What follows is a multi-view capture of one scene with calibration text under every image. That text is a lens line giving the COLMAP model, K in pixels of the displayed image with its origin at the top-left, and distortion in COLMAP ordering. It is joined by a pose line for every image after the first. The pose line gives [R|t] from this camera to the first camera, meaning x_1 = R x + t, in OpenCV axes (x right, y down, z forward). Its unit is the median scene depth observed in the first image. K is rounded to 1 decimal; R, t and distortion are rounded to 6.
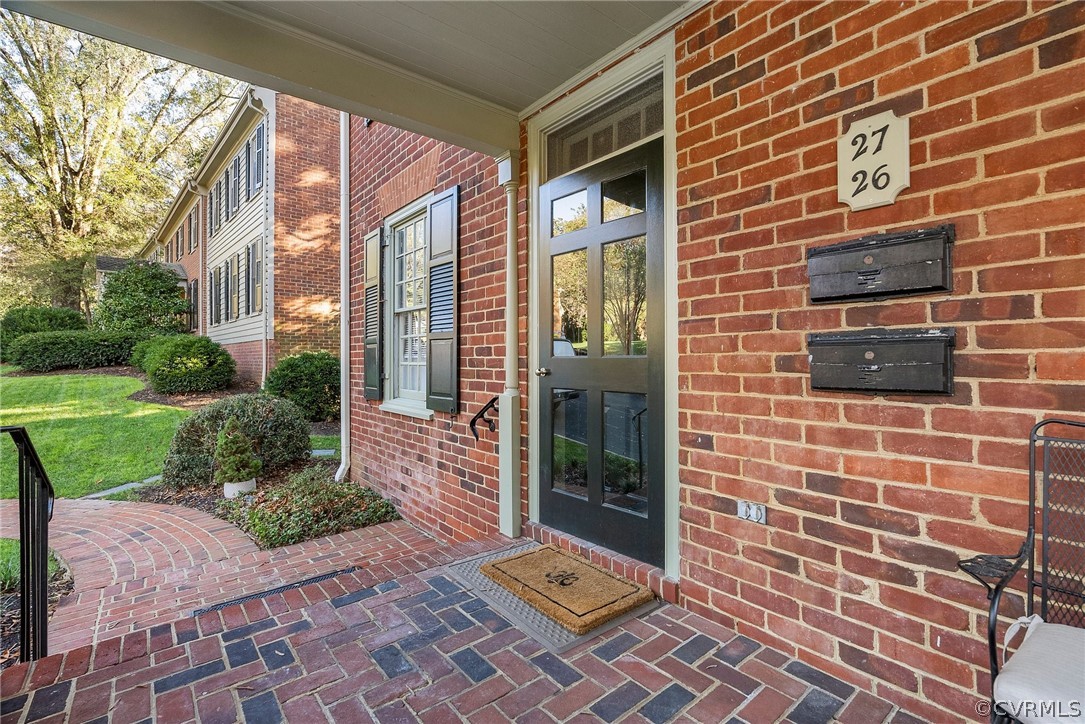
lens RADIAL K [[494.8, 0, 544.3], [0, 494.8, 354.4], [0, 0, 1]] dist [-0.007816, 0.001236]
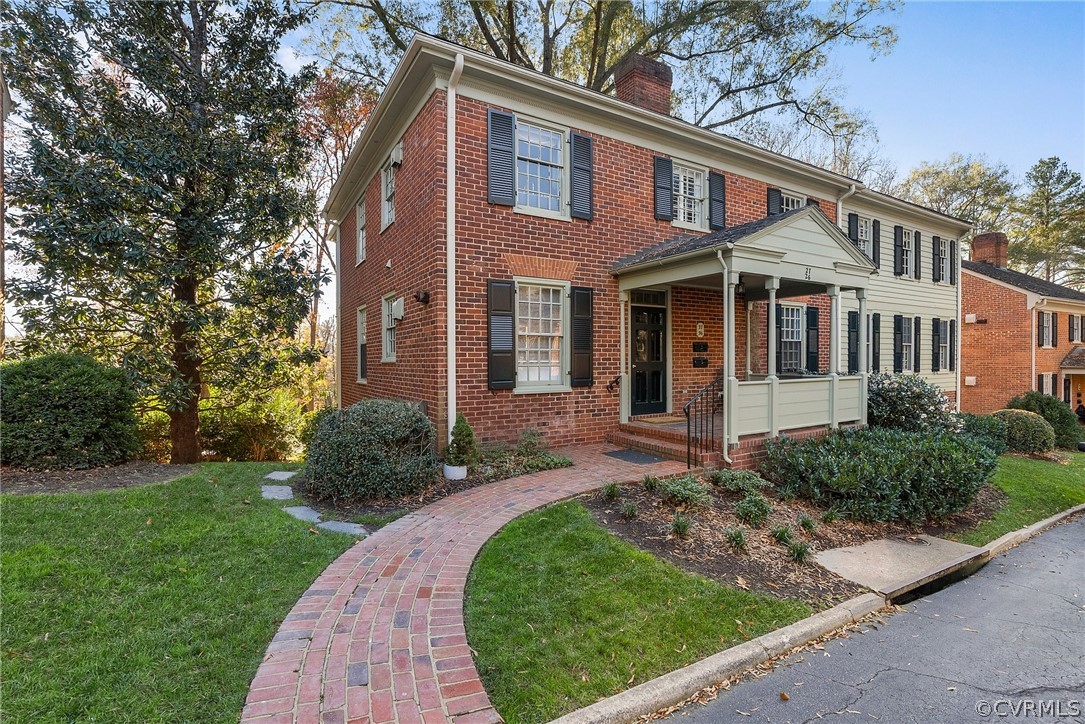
lens RADIAL K [[494.8, 0, 548.1], [0, 494.8, 363.7], [0, 0, 1]] dist [-0.007816, 0.001236]
pose [[0.144585, 0.000672, 0.989492, -2.883025], [-0.001033, 0.999999, -0.000528, 0.020562], [-0.989492, -0.000946, 0.144586, 0.993103]]
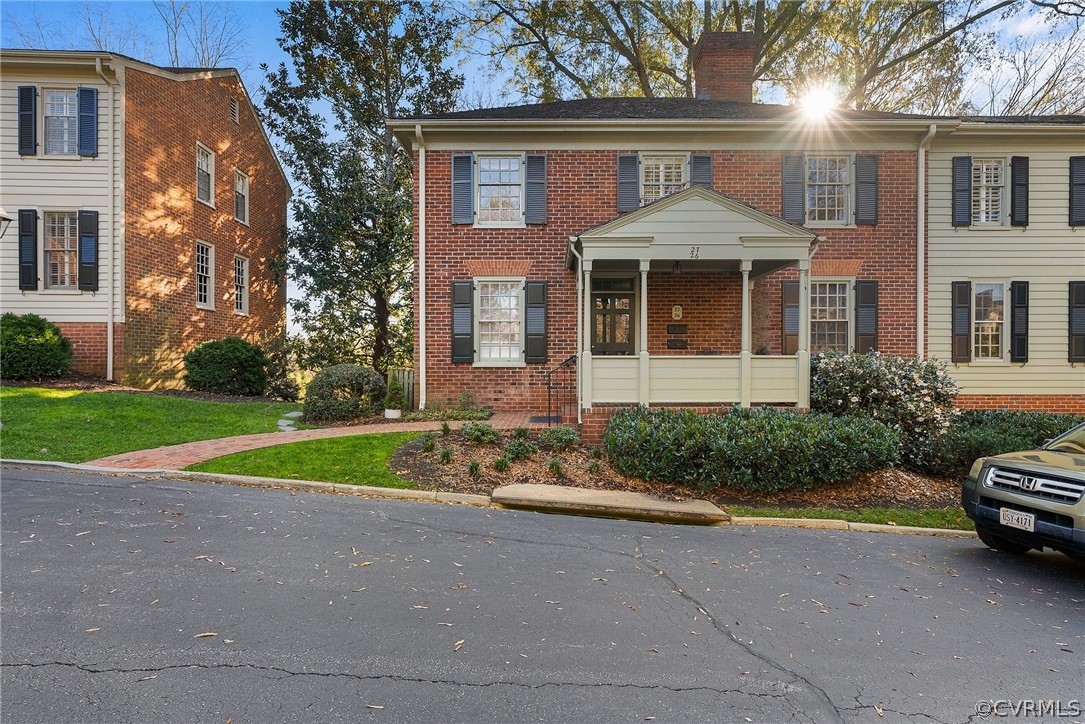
lens RADIAL K [[524.2, 0, 544.3], [0, 524.2, 362.8], [0, 0, 1]] dist [-0.001432, 0.000201]
pose [[0.636534, 0.005192, 0.771231, -2.811080], [-0.010564, 0.999942, 0.001988, 0.130978], [-0.771177, -0.009413, 0.636552, -0.992843]]
